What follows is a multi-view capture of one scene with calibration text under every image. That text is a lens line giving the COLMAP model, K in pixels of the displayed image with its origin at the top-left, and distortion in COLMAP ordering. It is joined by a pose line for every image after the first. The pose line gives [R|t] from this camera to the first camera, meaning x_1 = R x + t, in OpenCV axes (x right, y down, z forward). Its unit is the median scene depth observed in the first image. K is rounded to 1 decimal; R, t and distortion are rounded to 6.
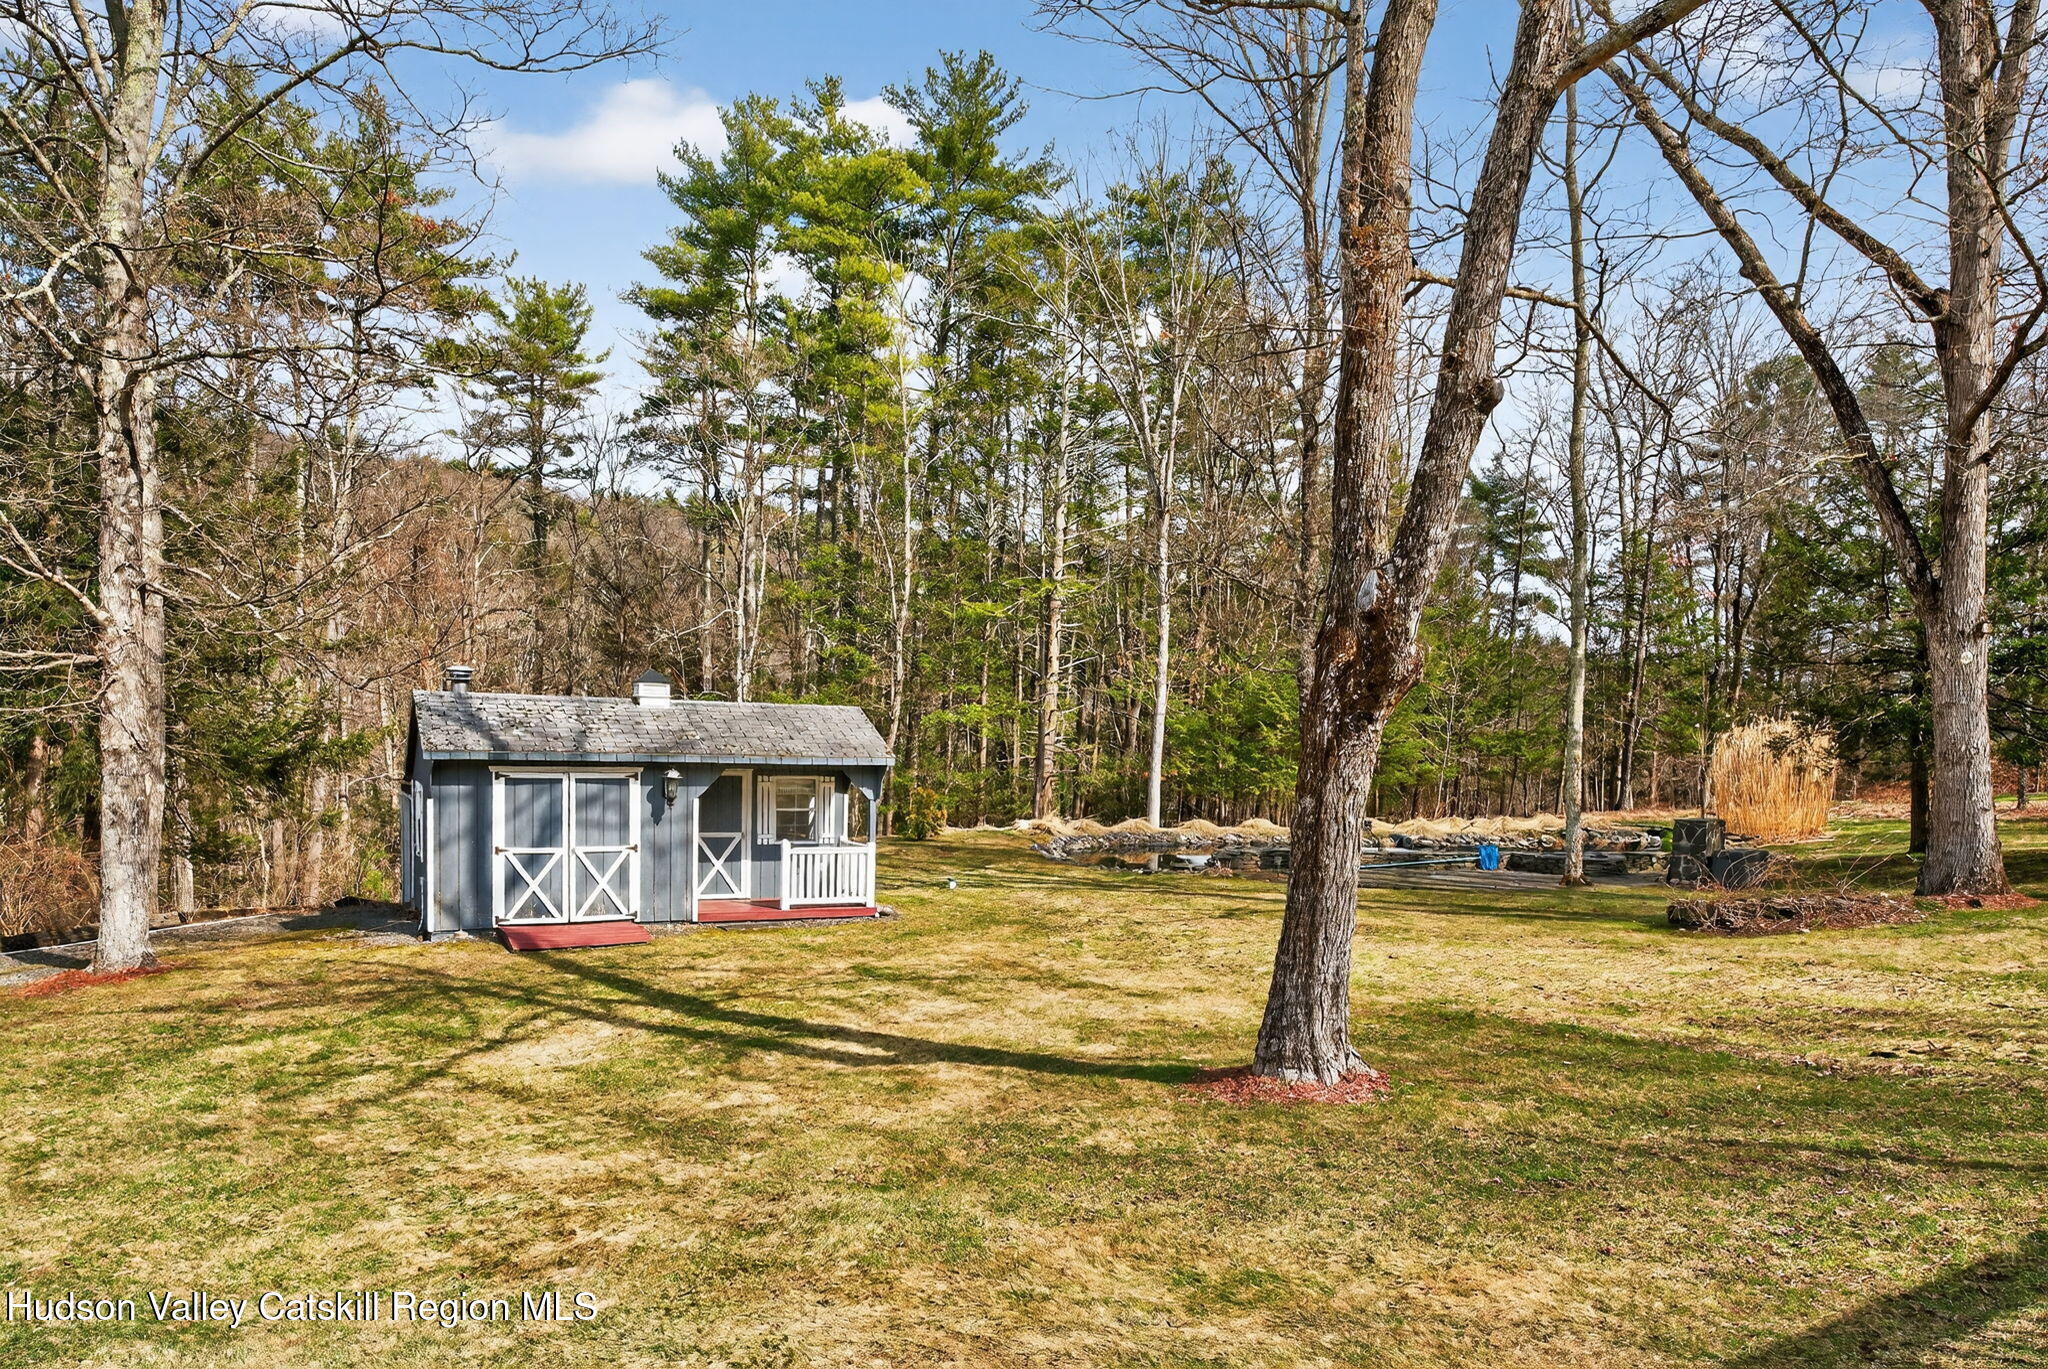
lens RADIAL K [[1915.2, 0, 997.3], [0, 1915.2, 651.5], [0, 0, 1]] dist [-0.105211, 0.300508]
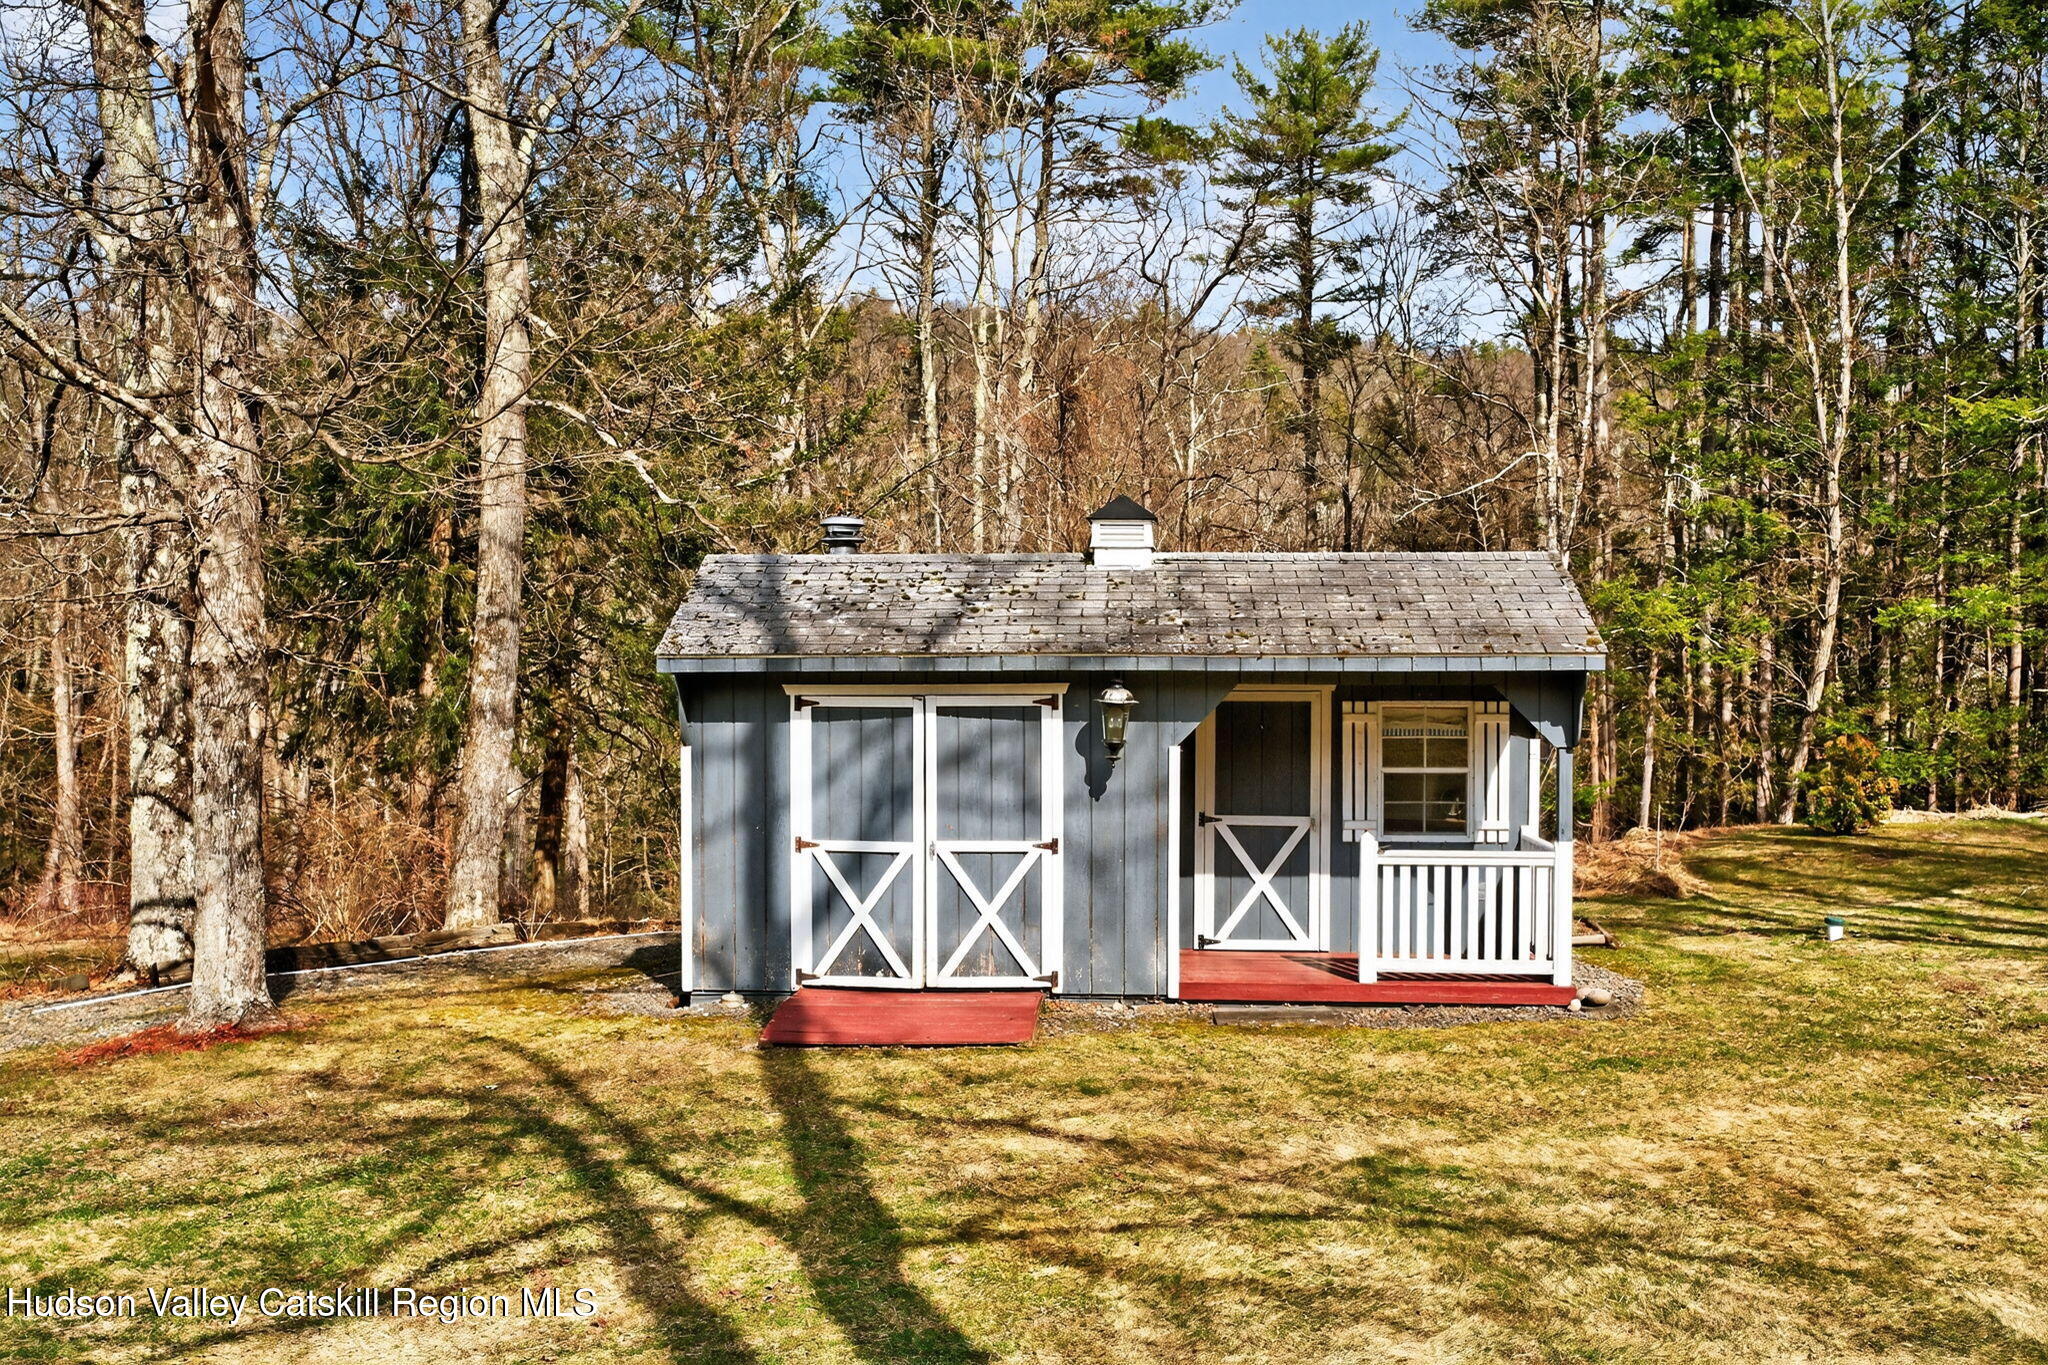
lens RADIAL K [[1915.2, 0, 997.3], [0, 1915.2, 649.5], [0, 0, 1]] dist [-0.105211, 0.300508]
pose [[0.835112, -0.030328, -0.549243, 0.073745], [0.037038, 0.999313, 0.001136, 0.050385], [0.548831, -0.021292, 0.835662, 0.571194]]
